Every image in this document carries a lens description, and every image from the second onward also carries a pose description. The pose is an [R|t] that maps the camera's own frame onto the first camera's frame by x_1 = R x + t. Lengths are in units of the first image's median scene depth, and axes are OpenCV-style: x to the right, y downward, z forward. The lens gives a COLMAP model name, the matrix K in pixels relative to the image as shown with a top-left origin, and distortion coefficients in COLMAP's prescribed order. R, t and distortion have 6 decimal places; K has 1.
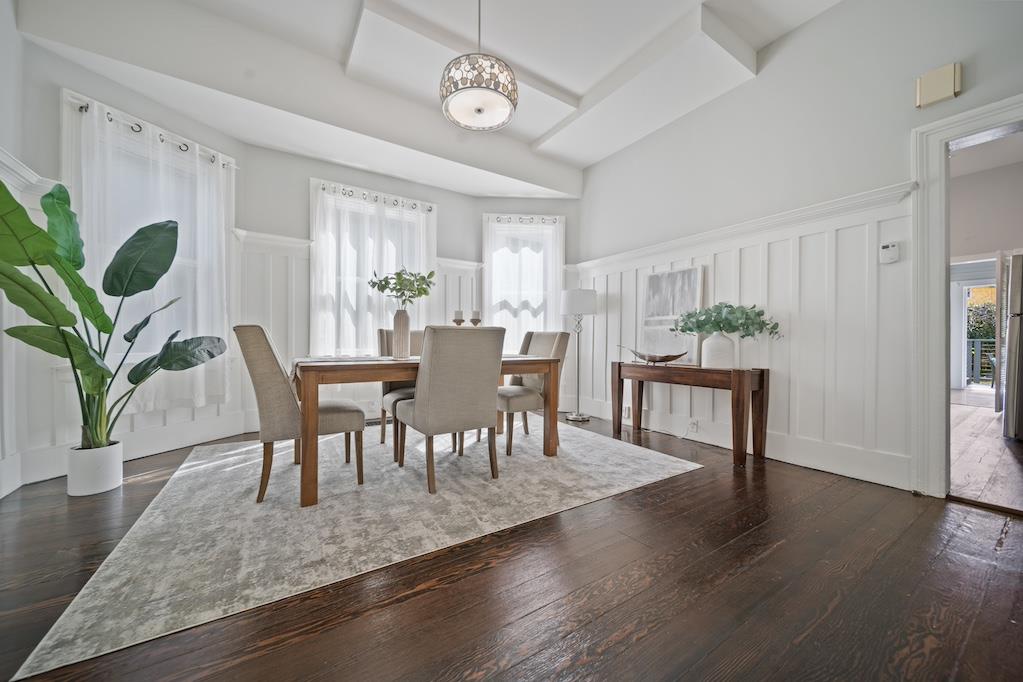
lens RADIAL K [[366.0, 0, 499.7], [0, 366.0, 334.4], [0, 0, 1]] dist [-0.000332, -0.000459]
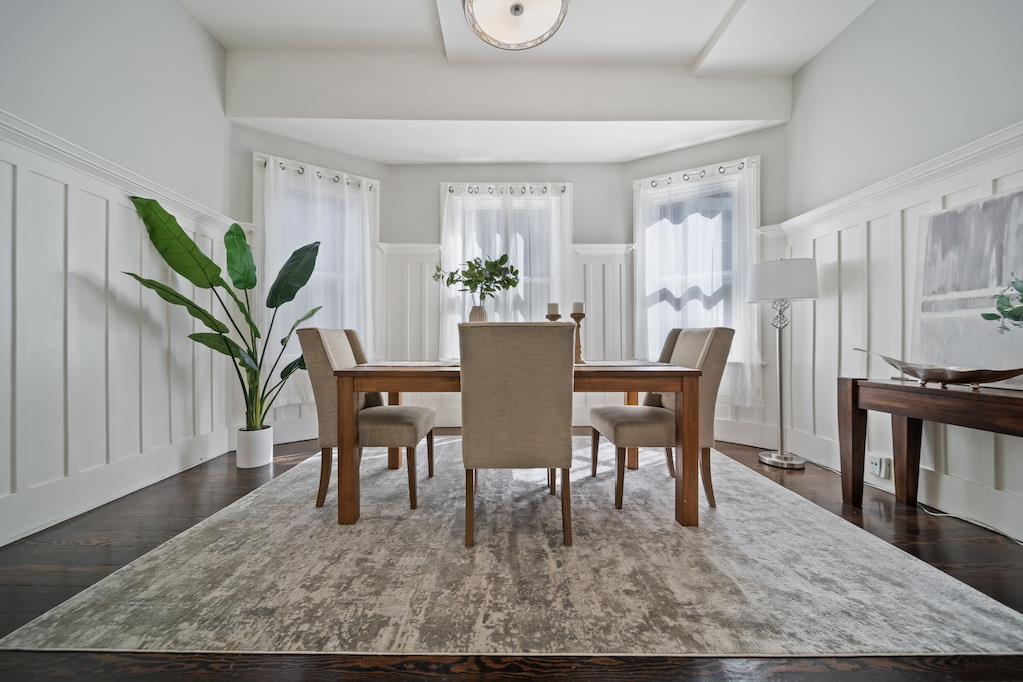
lens RADIAL K [[366.0, 0, 499.7], [0, 366.0, 334.4], [0, 0, 1]] dist [-0.000332, -0.000459]
pose [[0.848894, -0.017423, -0.528276, 0.194102], [0.014481, 0.999848, -0.009706, 0.006270], [0.528365, 0.000589, 0.849017, 0.282950]]
